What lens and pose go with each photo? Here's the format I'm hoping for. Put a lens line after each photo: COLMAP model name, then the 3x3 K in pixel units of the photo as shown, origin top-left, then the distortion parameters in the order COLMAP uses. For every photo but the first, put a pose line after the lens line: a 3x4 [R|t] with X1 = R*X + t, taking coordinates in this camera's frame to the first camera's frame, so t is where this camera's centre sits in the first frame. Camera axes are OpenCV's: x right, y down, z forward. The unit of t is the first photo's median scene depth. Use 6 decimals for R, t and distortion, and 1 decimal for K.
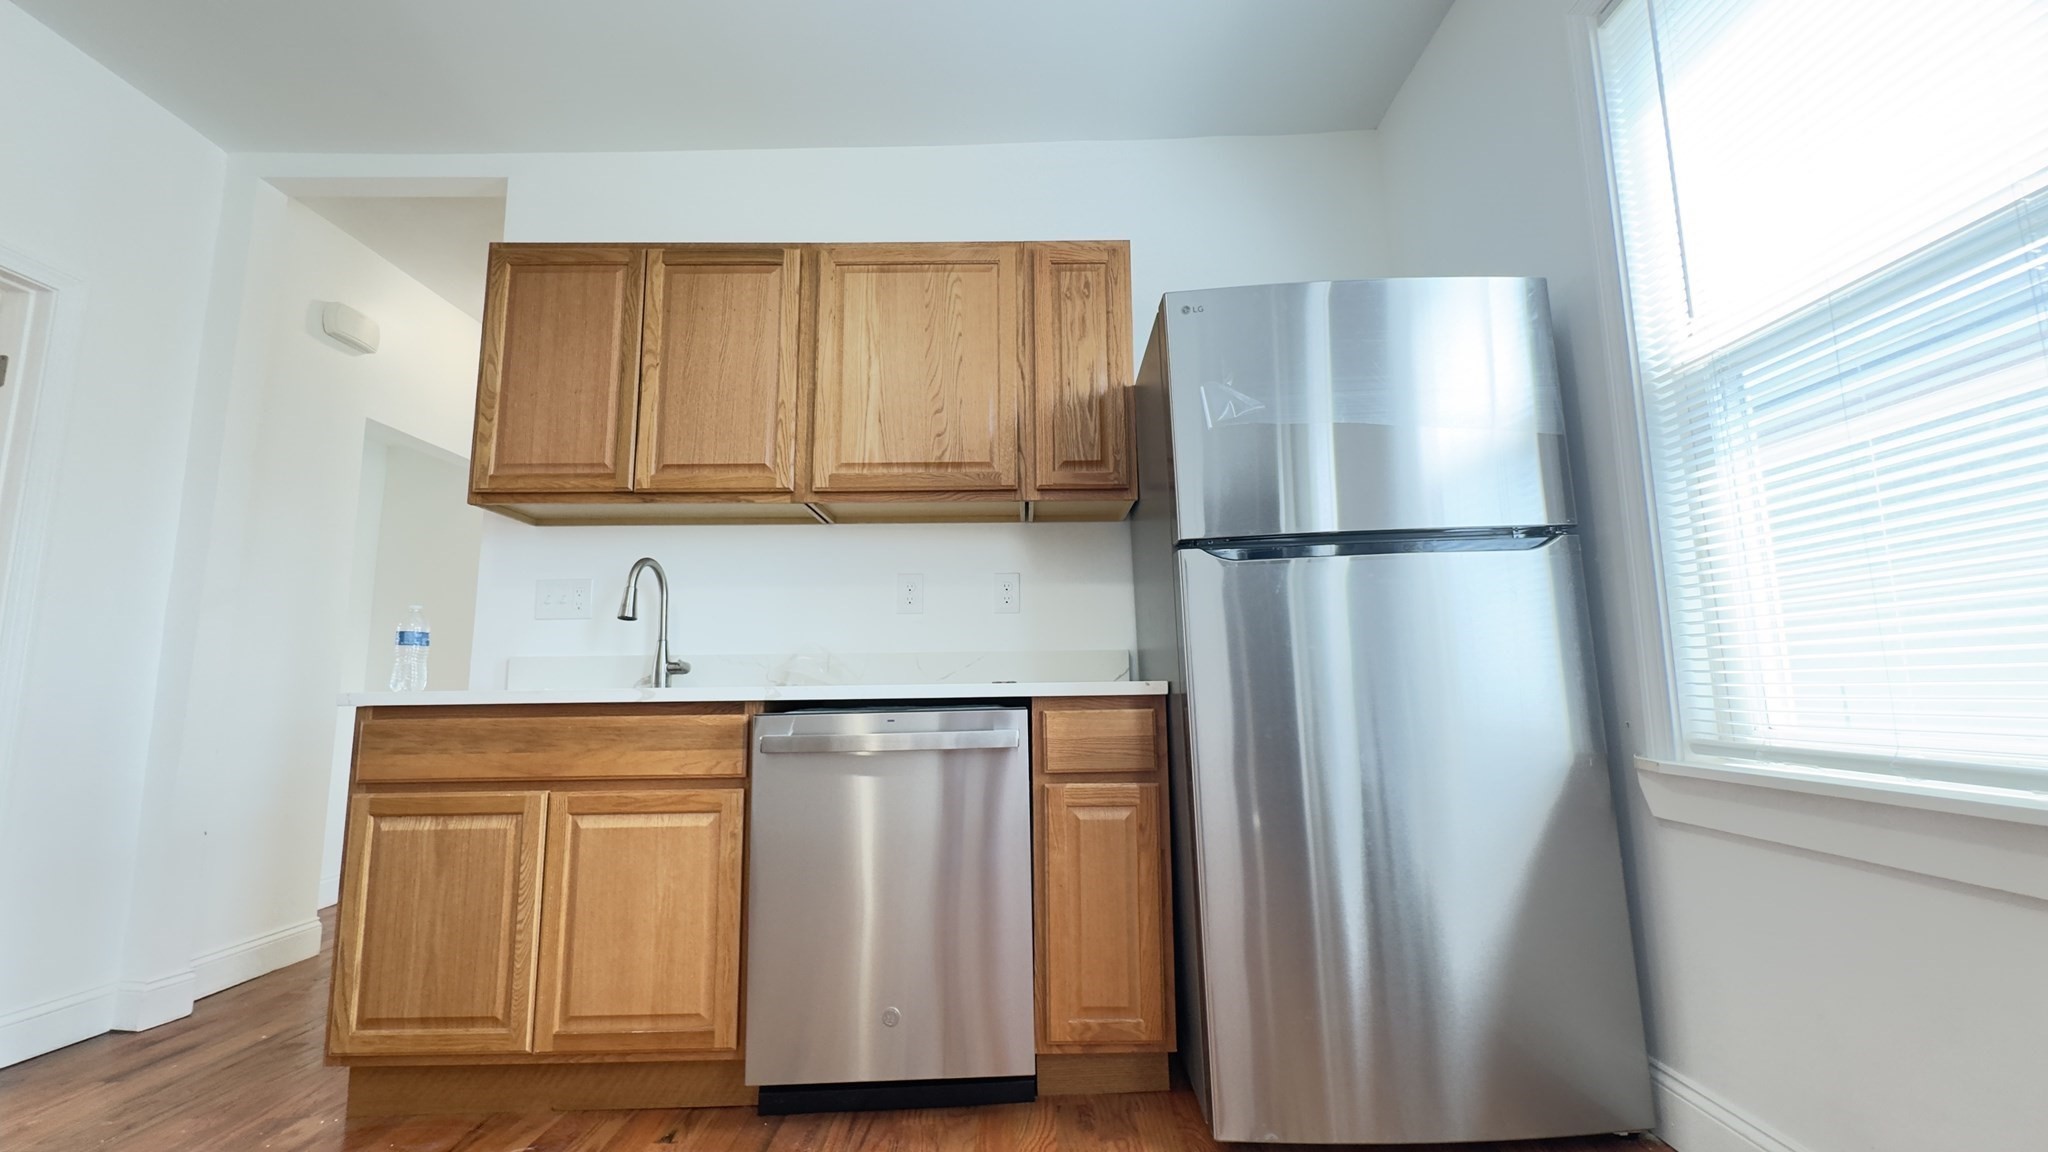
lens RADIAL K [[822.7, 0, 1027.9], [0, 822.7, 577.0], [0, 0, 1]] dist [-0.006575, 0.001671]
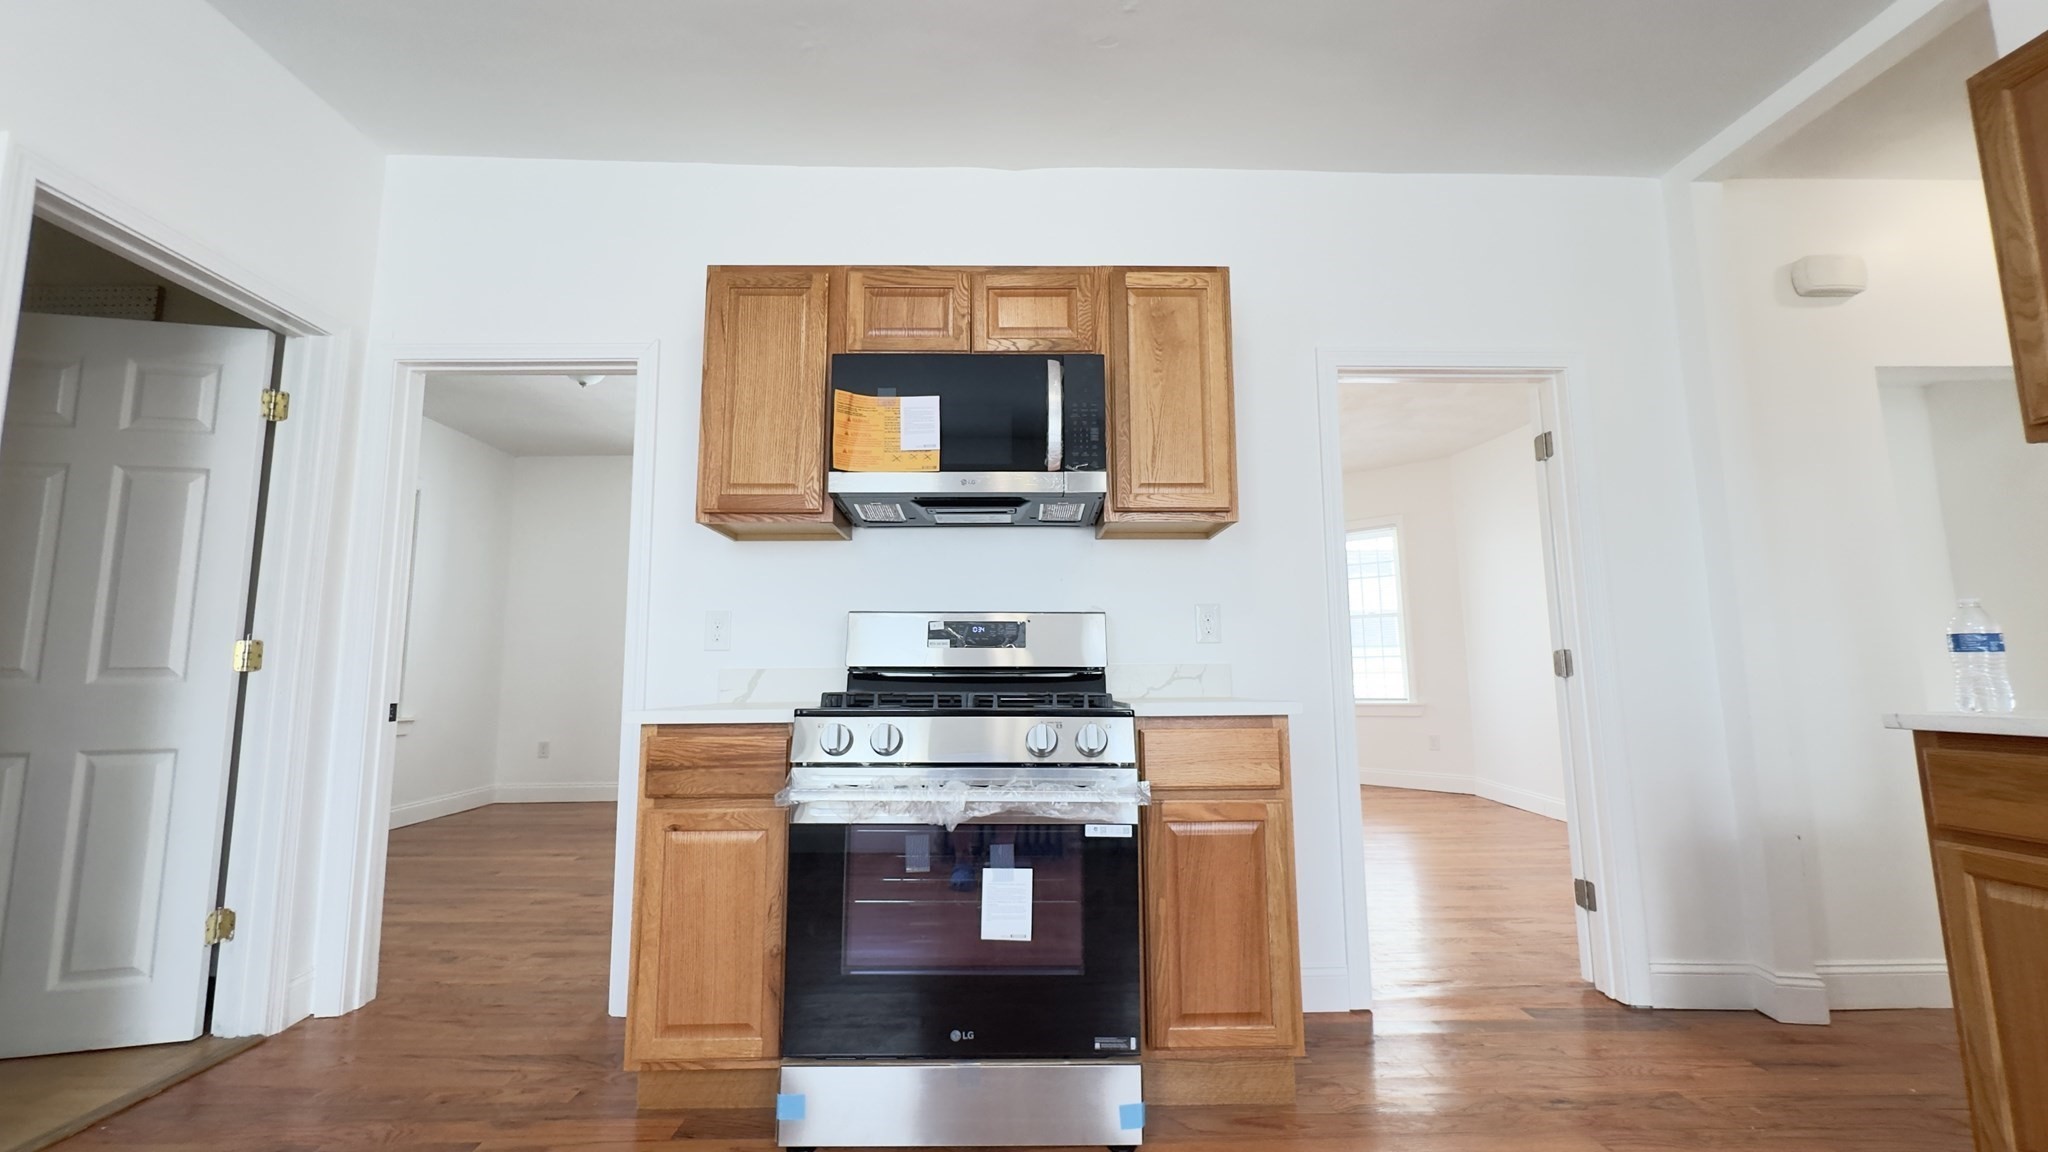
lens RADIAL K [[822.7, 0, 1020.8], [0, 822.7, 576.8], [0, 0, 1]] dist [-0.006575, 0.001671]
pose [[0.015450, -0.113759, -0.993388, -0.012214], [0.146289, 0.983073, -0.110303, -0.026745], [0.989121, -0.143618, 0.031830, 0.110283]]
